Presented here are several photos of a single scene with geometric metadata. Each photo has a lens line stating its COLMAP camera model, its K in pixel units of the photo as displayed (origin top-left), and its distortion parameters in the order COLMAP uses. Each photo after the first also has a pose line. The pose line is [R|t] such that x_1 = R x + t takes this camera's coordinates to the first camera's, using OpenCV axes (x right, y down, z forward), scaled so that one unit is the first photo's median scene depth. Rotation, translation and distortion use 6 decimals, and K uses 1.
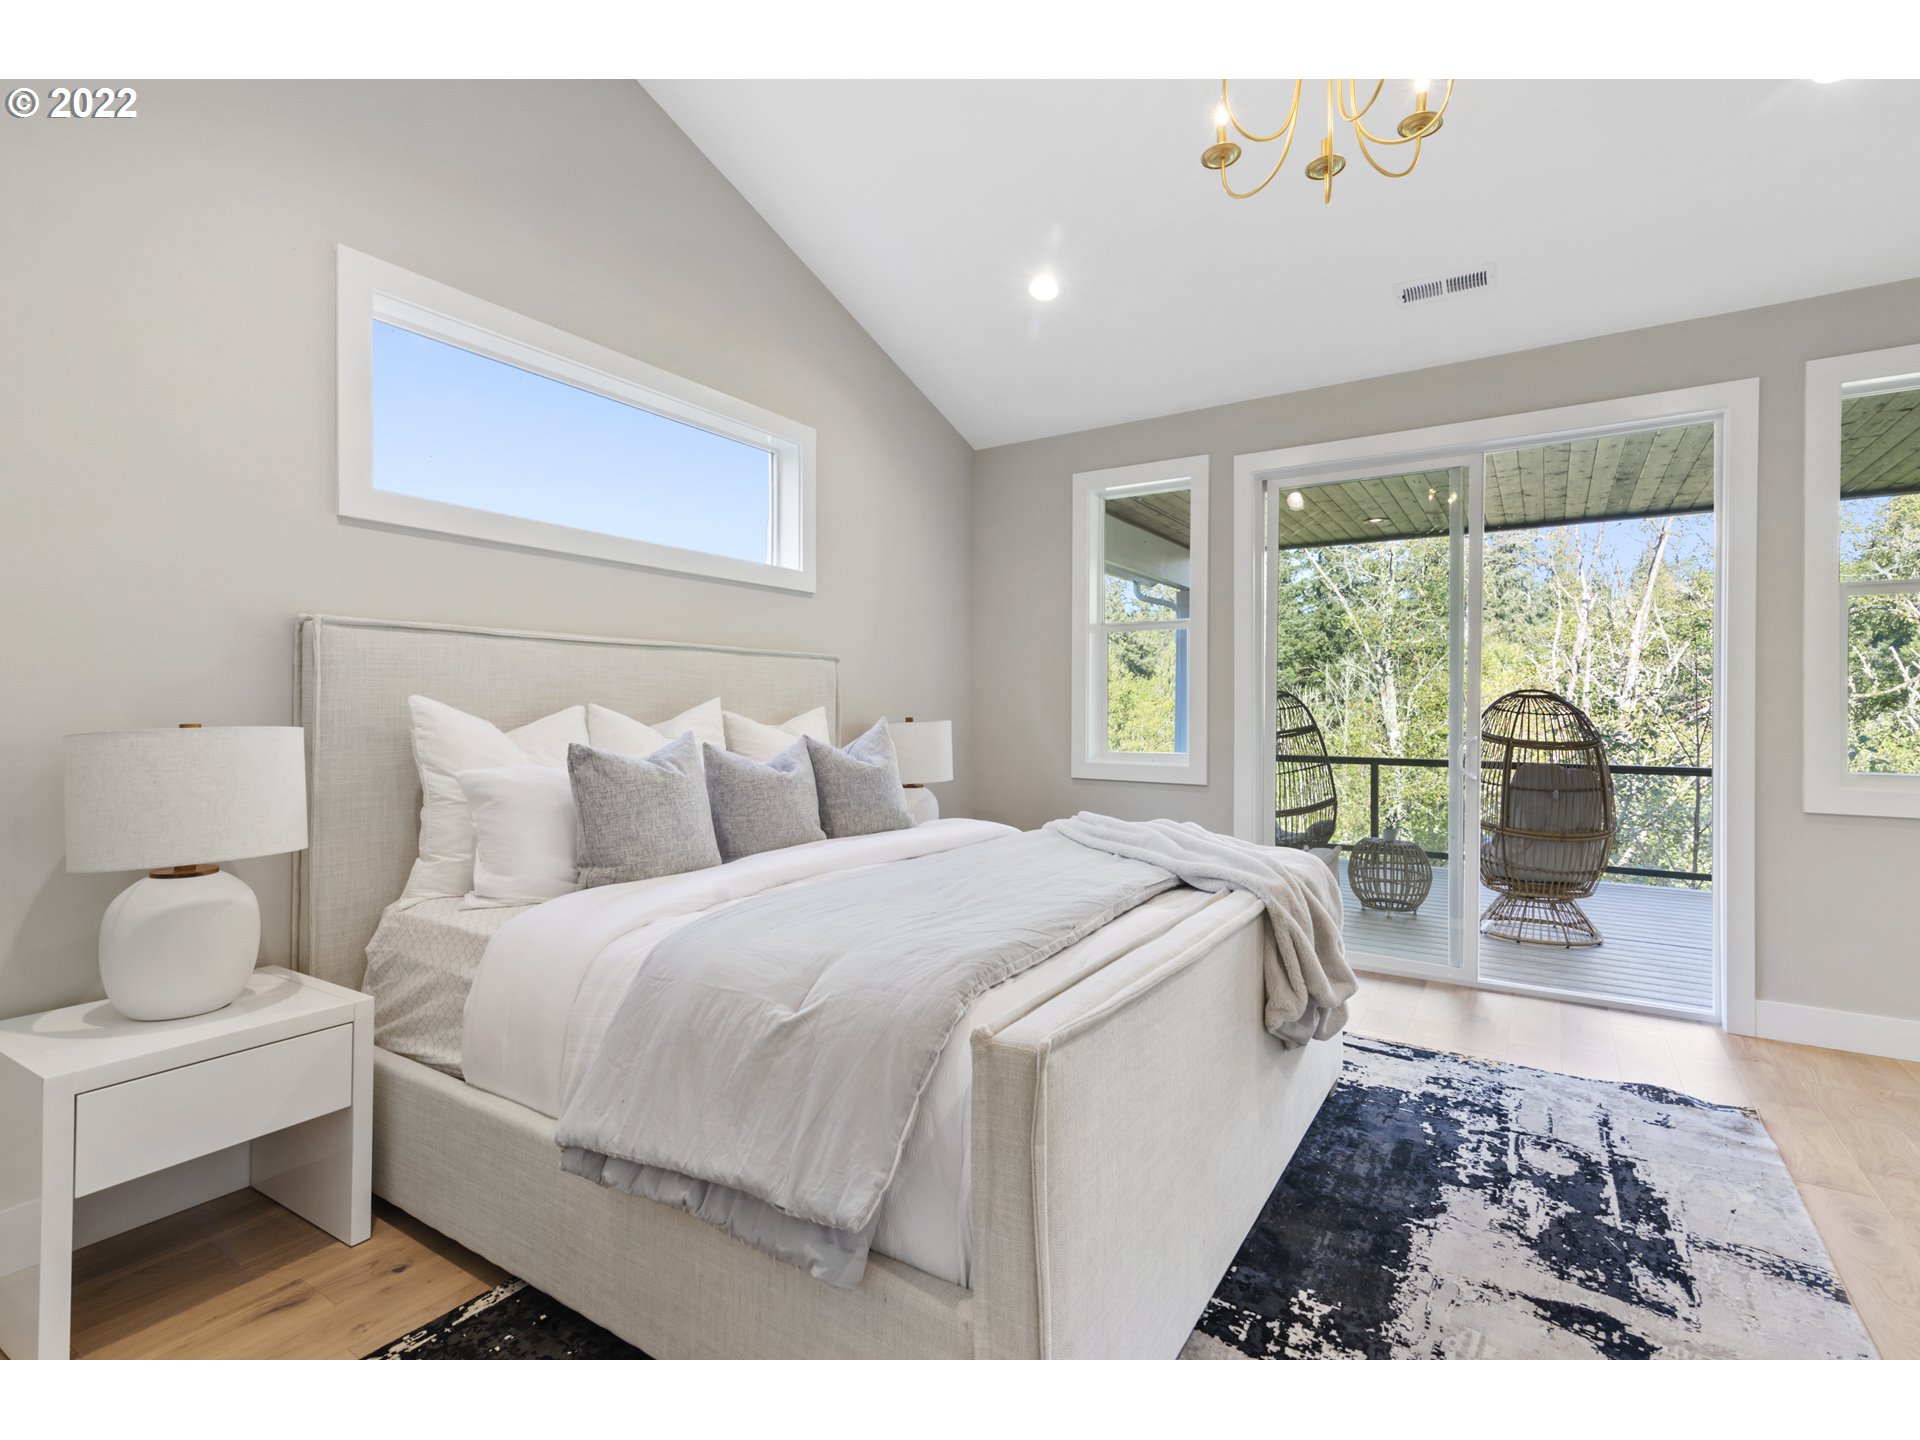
lens RADIAL K [[893.3, 0, 960.0], [0, 893.3, 720.0], [0, 0, 1]] dist [0.000341, -0.000162]
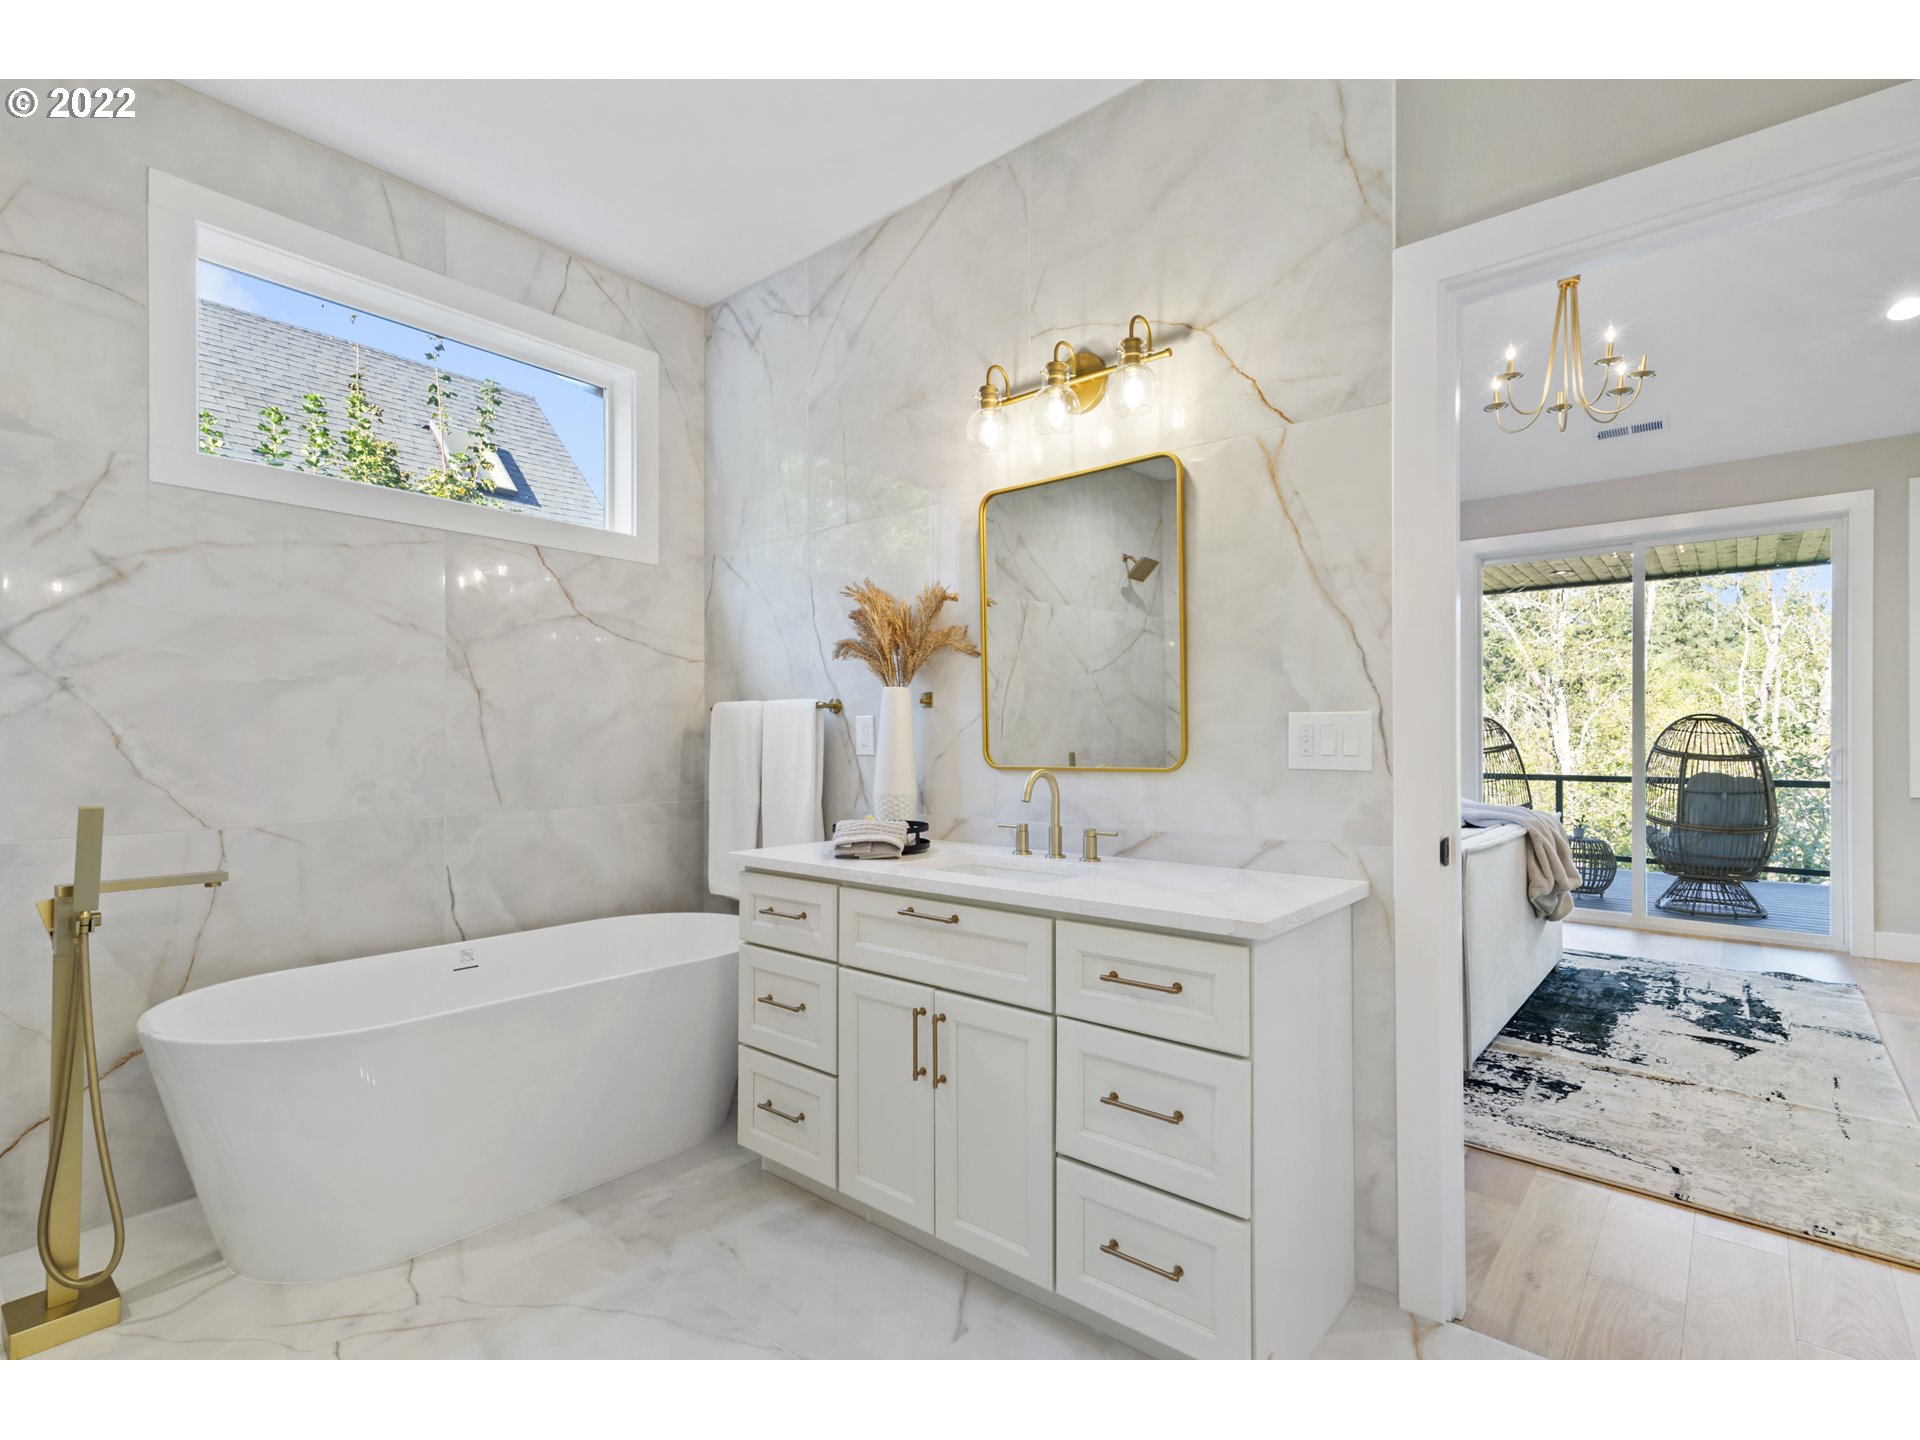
lens RADIAL K [[905.7, 0, 959.8], [0, 905.7, 740.5], [0, 0, 1]] dist [0.001284, 0.000257]
pose [[0.991601, 0.001290, -0.129328, -0.334241], [-0.002931, 0.999918, -0.012499, 0.033172], [0.129301, 0.012773, 0.991523, -0.575055]]
